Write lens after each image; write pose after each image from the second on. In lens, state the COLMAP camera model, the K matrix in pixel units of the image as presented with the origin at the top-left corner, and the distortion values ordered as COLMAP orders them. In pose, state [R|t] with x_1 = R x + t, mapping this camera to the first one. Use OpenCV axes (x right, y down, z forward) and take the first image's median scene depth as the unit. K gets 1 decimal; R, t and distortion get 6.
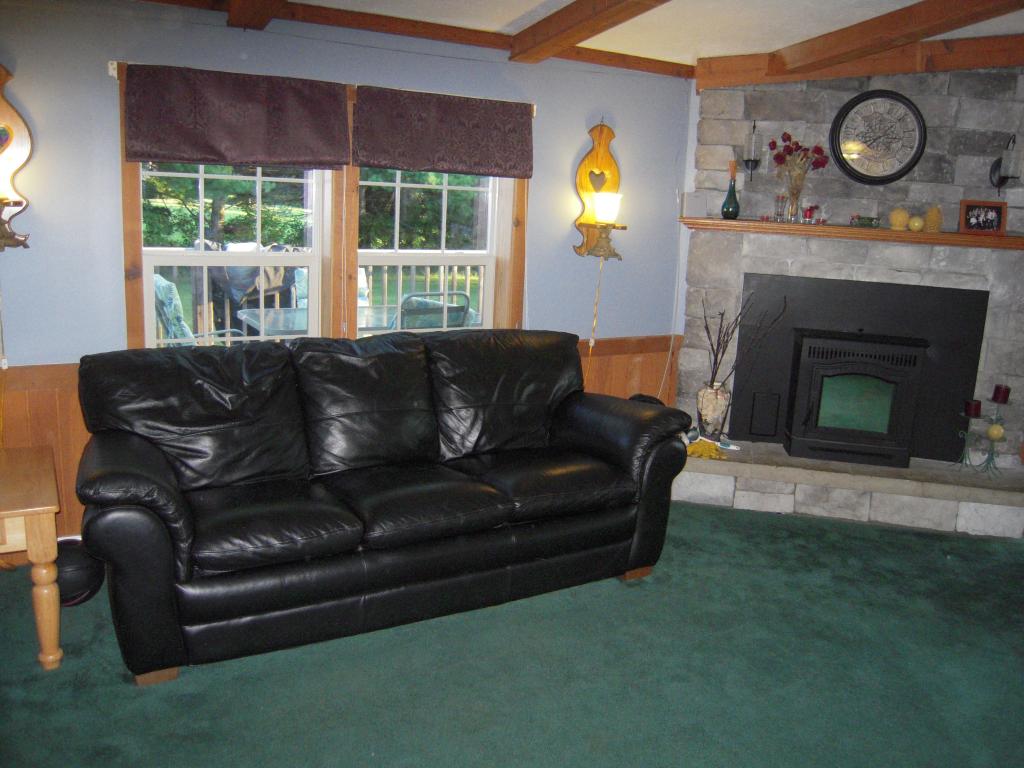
lens RADIAL K [[854.6, 0, 515.2], [0, 854.6, 372.5], [0, 0, 1]] dist [-0.119515, 0.064025]
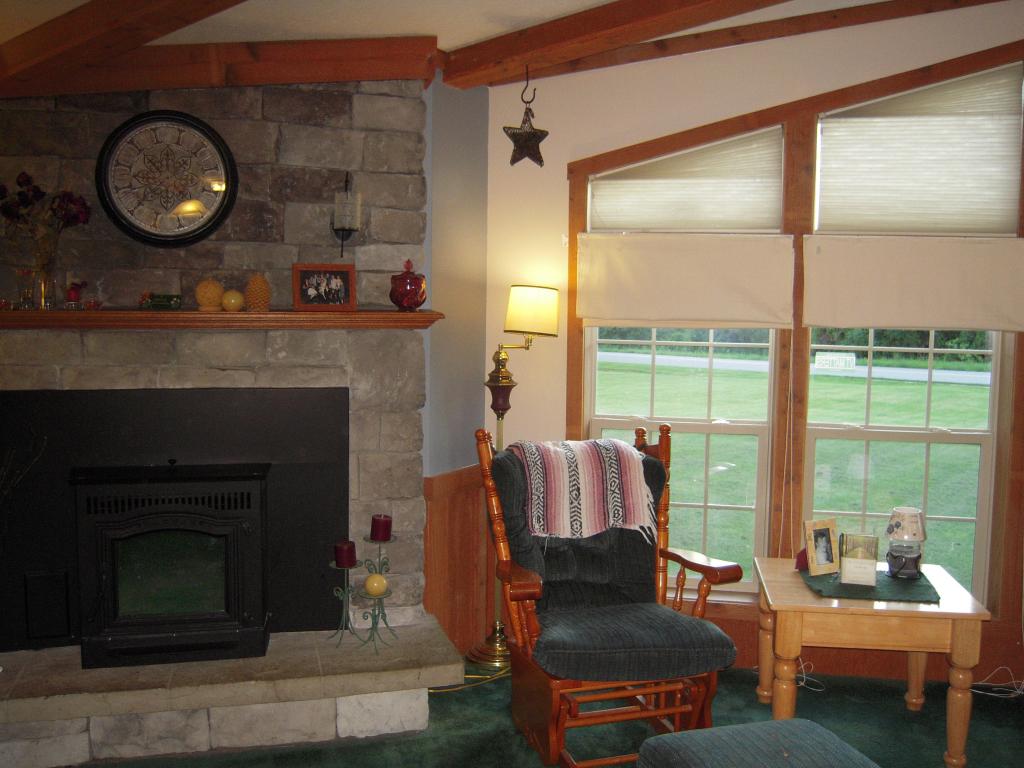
lens RADIAL K [[925.1, 0, 513.7], [0, 925.1, 376.4], [0, 0, 1]] dist [-0.119614, 0.065655]
pose [[0.864790, -0.073119, 0.496782, 0.298144], [0.122077, 0.990273, -0.066757, -0.037058], [-0.487069, 0.118376, 0.865304, 0.233900]]
